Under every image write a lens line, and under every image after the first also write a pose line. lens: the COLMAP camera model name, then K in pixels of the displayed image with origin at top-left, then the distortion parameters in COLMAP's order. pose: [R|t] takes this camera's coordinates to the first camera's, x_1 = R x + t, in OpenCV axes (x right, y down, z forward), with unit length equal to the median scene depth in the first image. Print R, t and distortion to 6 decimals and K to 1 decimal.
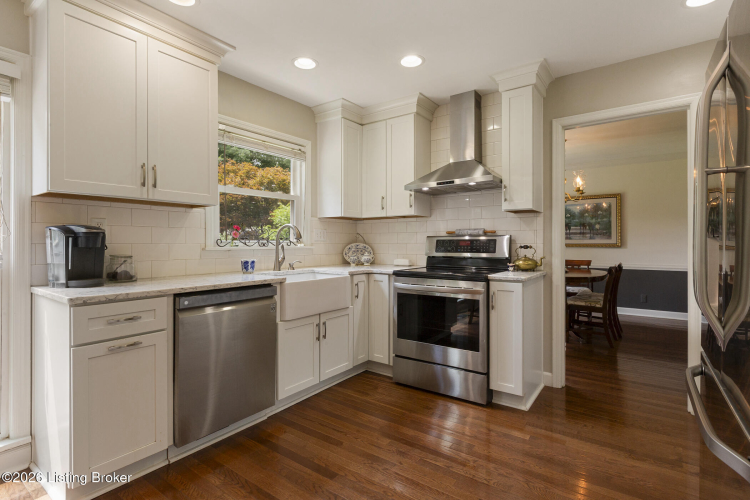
lens RADIAL K [[363.9, 0, 375.7], [0, 363.9, 243.0], [0, 0, 1]] dist [0.004141, 0.000130]
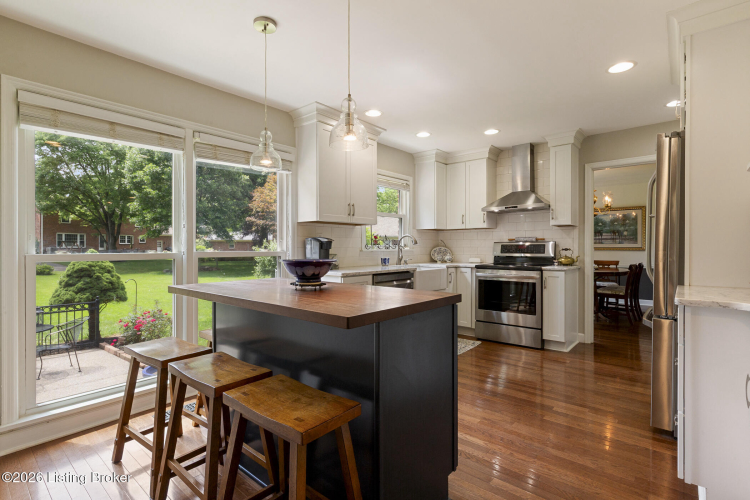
lens RADIAL K [[363.9, 0, 374.3], [0, 363.9, 250.2], [0, 0, 1]] dist [0.004141, 0.000130]
pose [[0.996791, -0.000279, -0.080052, -0.239114], [0.000935, 0.999966, 0.008154, 0.001295], [0.080047, -0.008203, 0.996757, -0.522726]]
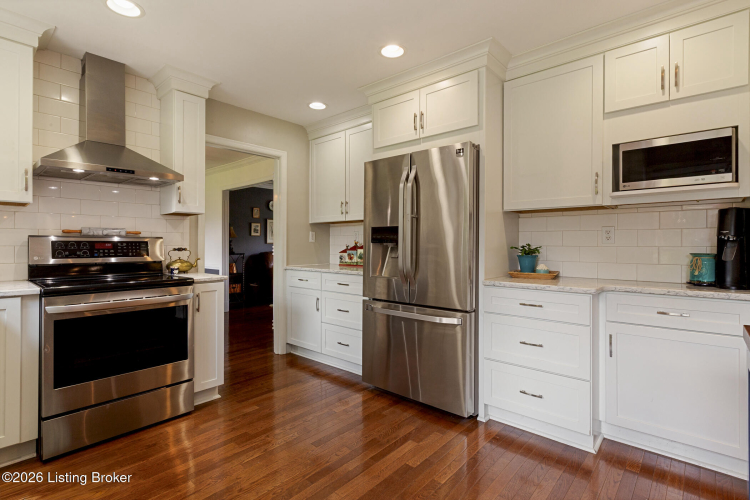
lens RADIAL K [[363.9, 0, 372.6], [0, 363.9, 244.2], [0, 0, 1]] dist [0.004141, 0.000130]
pose [[0.103486, 0.008790, 0.994592, -0.511061], [0.003943, 0.999949, -0.009248, 0.007183], [-0.994623, 0.004879, 0.103447, 0.341553]]
